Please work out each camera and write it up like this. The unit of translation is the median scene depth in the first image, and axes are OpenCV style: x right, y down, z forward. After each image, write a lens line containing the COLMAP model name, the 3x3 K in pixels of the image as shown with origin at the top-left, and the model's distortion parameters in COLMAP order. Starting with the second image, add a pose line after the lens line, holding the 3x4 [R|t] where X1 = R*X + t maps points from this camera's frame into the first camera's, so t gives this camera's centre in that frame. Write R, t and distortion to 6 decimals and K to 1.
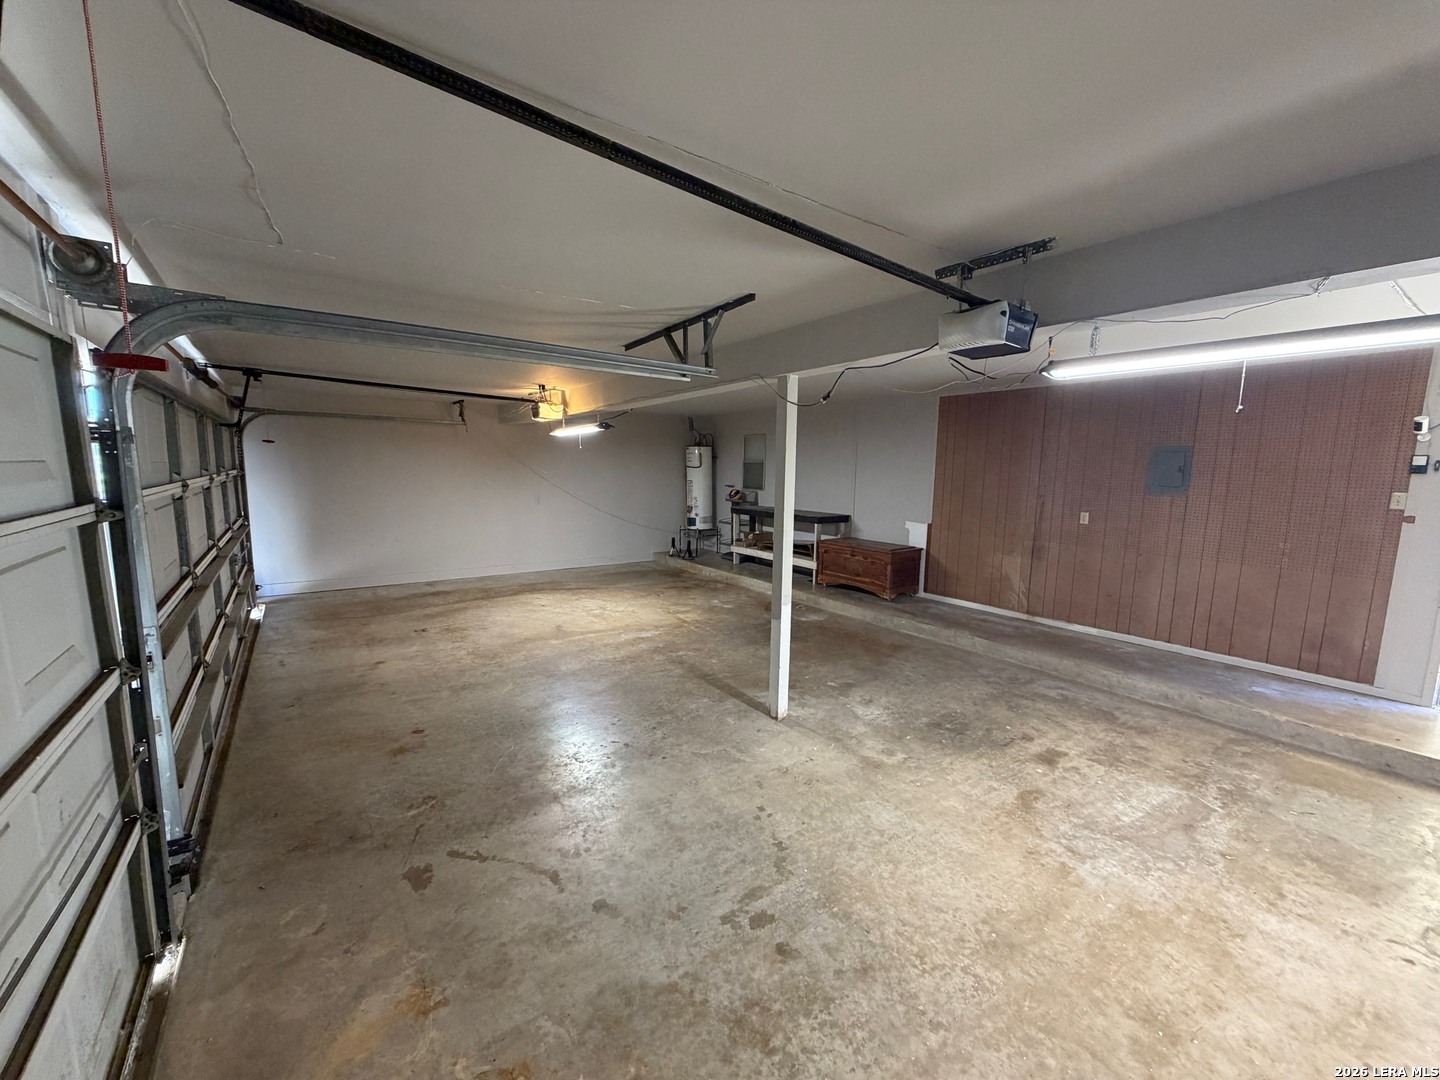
lens RADIAL K [[573.1, 0, 720.0], [0, 573.1, 540.0], [0, 0, 1]] dist [0.002441, 0.000118]
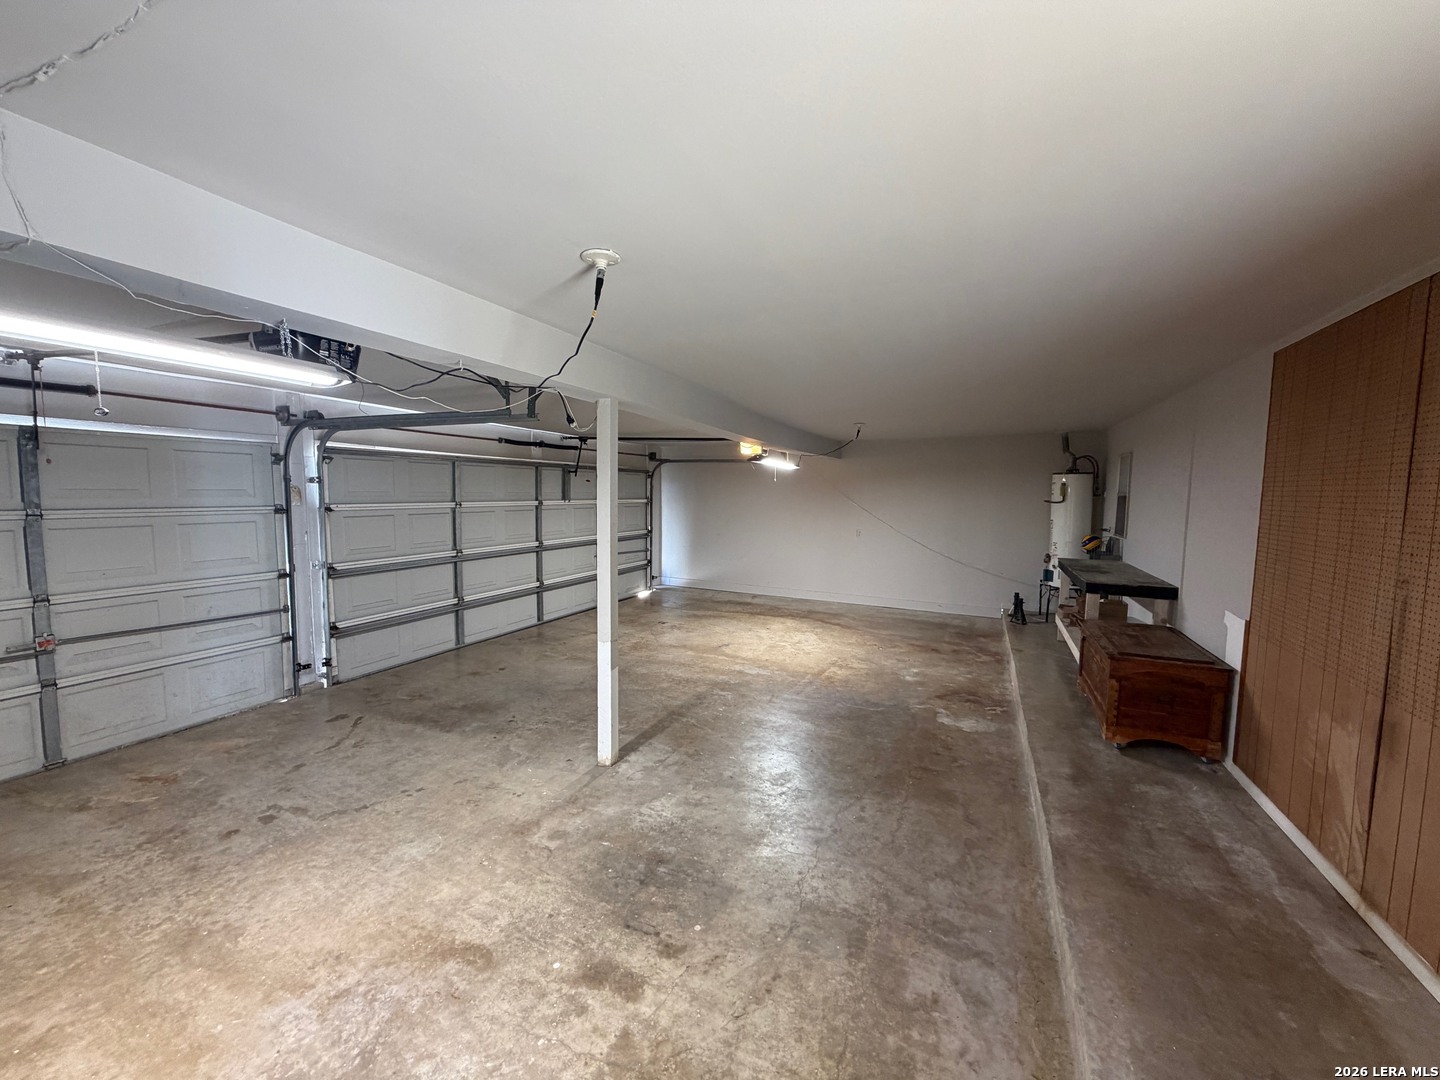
lens RADIAL K [[573.1, 0, 720.0], [0, 573.1, 540.0], [0, 0, 1]] dist [0.002441, 0.000118]
pose [[0.488175, 0.065431, -0.870290, 0.904125], [-0.119938, 0.992754, 0.007361, -0.074262], [0.864465, 0.100788, 0.492485, 0.612051]]
